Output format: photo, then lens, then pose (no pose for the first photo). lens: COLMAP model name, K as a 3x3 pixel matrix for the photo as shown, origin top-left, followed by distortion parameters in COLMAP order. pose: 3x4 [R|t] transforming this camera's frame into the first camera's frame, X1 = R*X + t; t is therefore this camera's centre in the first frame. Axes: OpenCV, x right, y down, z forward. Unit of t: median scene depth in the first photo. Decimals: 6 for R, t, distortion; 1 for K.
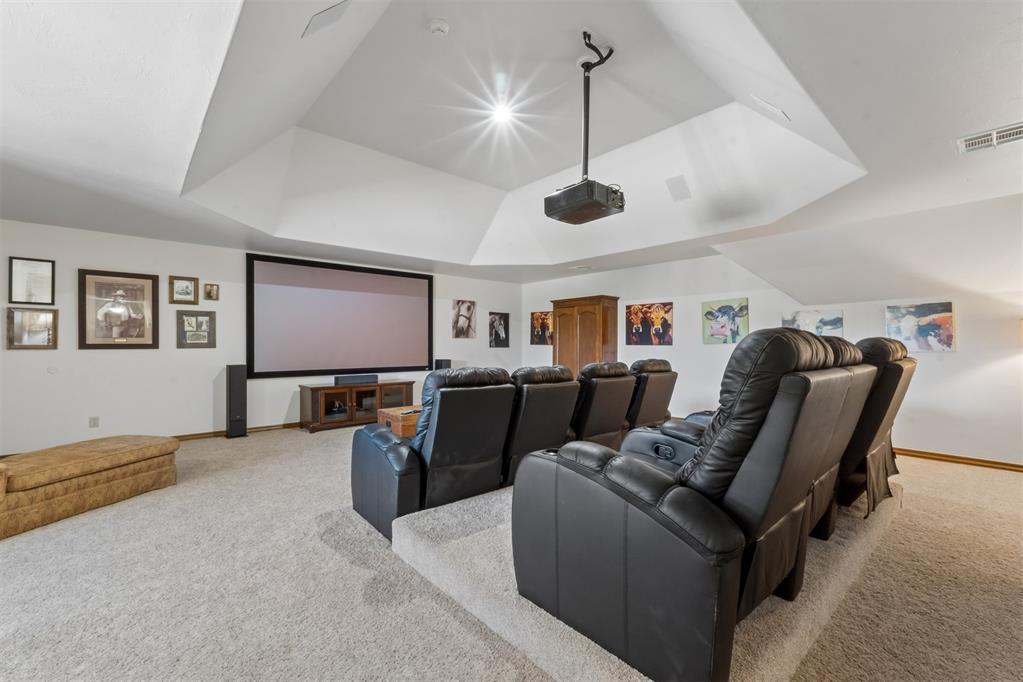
lens RADIAL K [[430.4, 0, 510.9], [0, 430.4, 341.1], [0, 0, 1]] dist [0.008341, 0.000318]
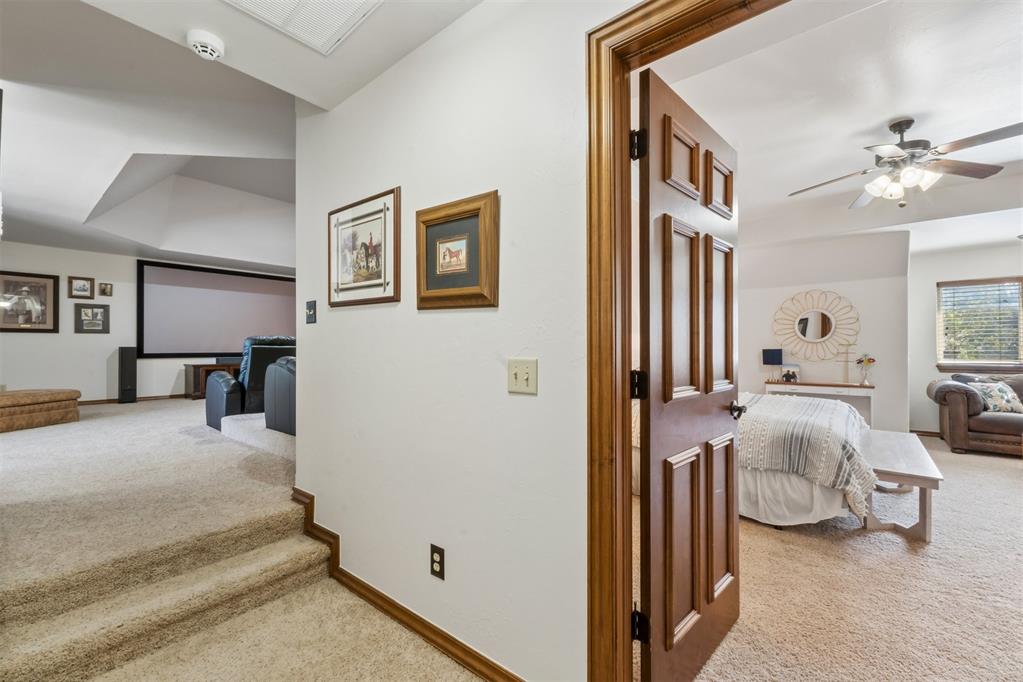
lens RADIAL K [[430.4, 0, 513.1], [0, 430.4, 339.4], [0, 0, 1]] dist [0.008341, 0.000318]
pose [[0.988163, -0.000985, 0.153407, 0.304171], [0.002493, 0.999950, -0.009638, 0.049862], [-0.153390, 0.009906, 0.988116, -0.456291]]
